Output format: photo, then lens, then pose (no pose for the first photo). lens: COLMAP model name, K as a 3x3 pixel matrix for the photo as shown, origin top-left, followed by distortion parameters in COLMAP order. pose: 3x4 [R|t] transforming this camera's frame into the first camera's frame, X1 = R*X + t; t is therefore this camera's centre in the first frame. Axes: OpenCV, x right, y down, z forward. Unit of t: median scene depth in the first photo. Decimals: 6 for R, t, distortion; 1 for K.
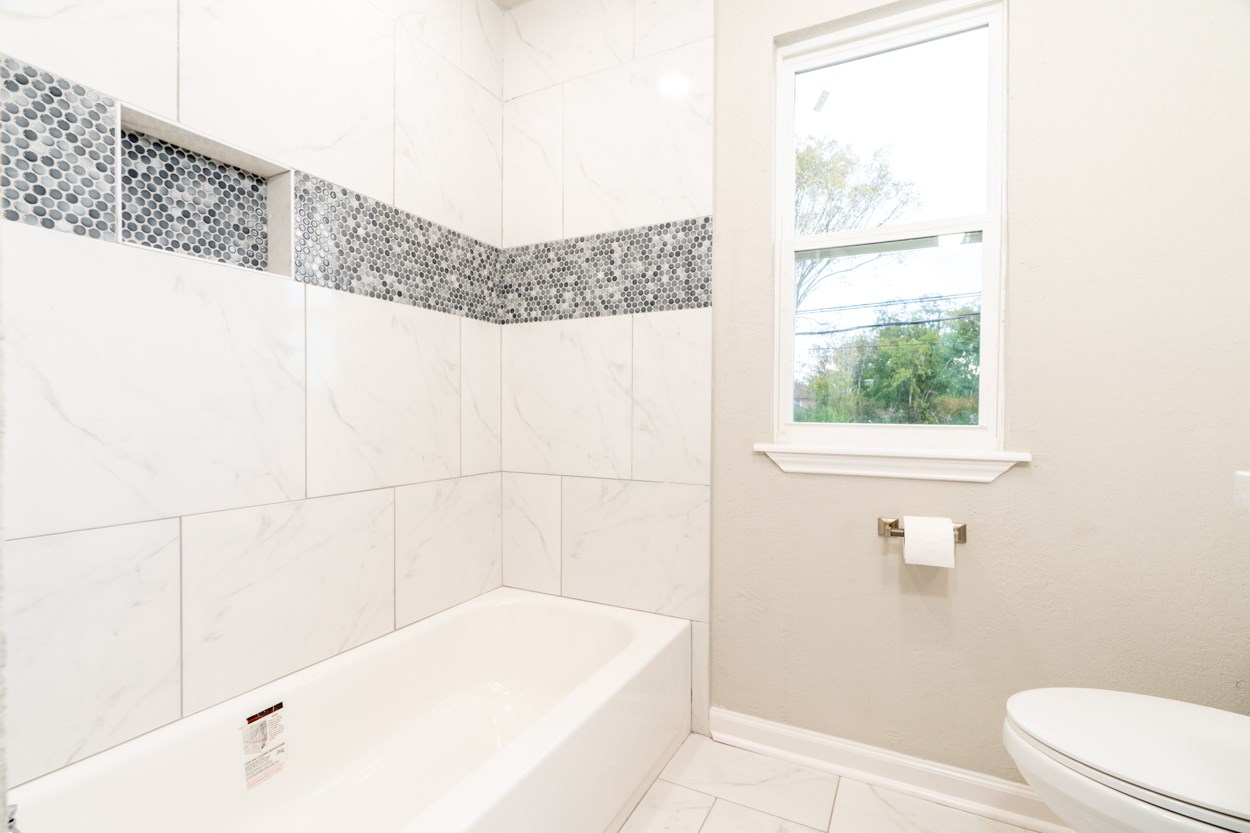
lens RADIAL K [[564.0, 0, 626.9], [0, 564.0, 417.7], [0, 0, 1]] dist [-0.009974, 0.004053]
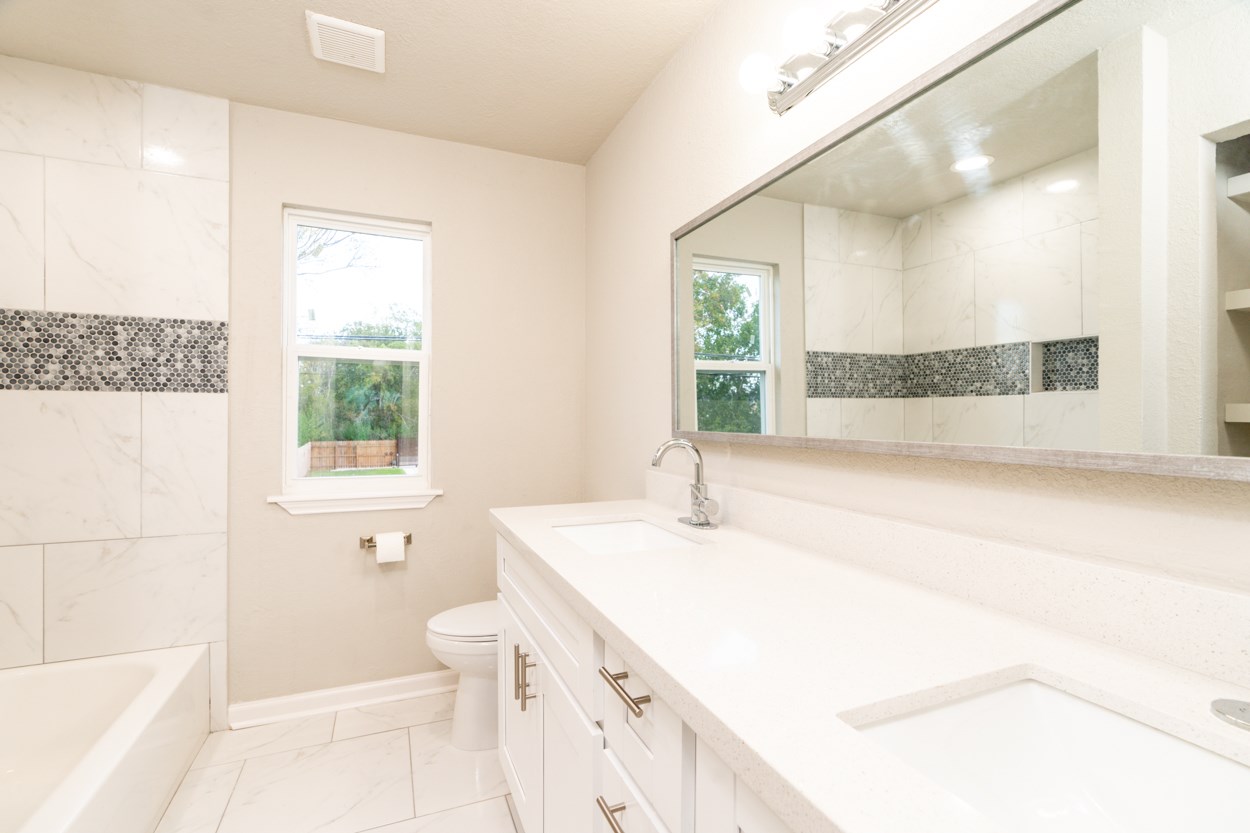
lens RADIAL K [[564.0, 0, 626.9], [0, 564.0, 417.7], [0, 0, 1]] dist [-0.009974, 0.004053]
pose [[0.638078, -0.004524, 0.769958, -0.240456], [0.006279, 0.999980, 0.000672, -0.128180], [-0.769946, 0.004406, 0.638094, -0.486518]]
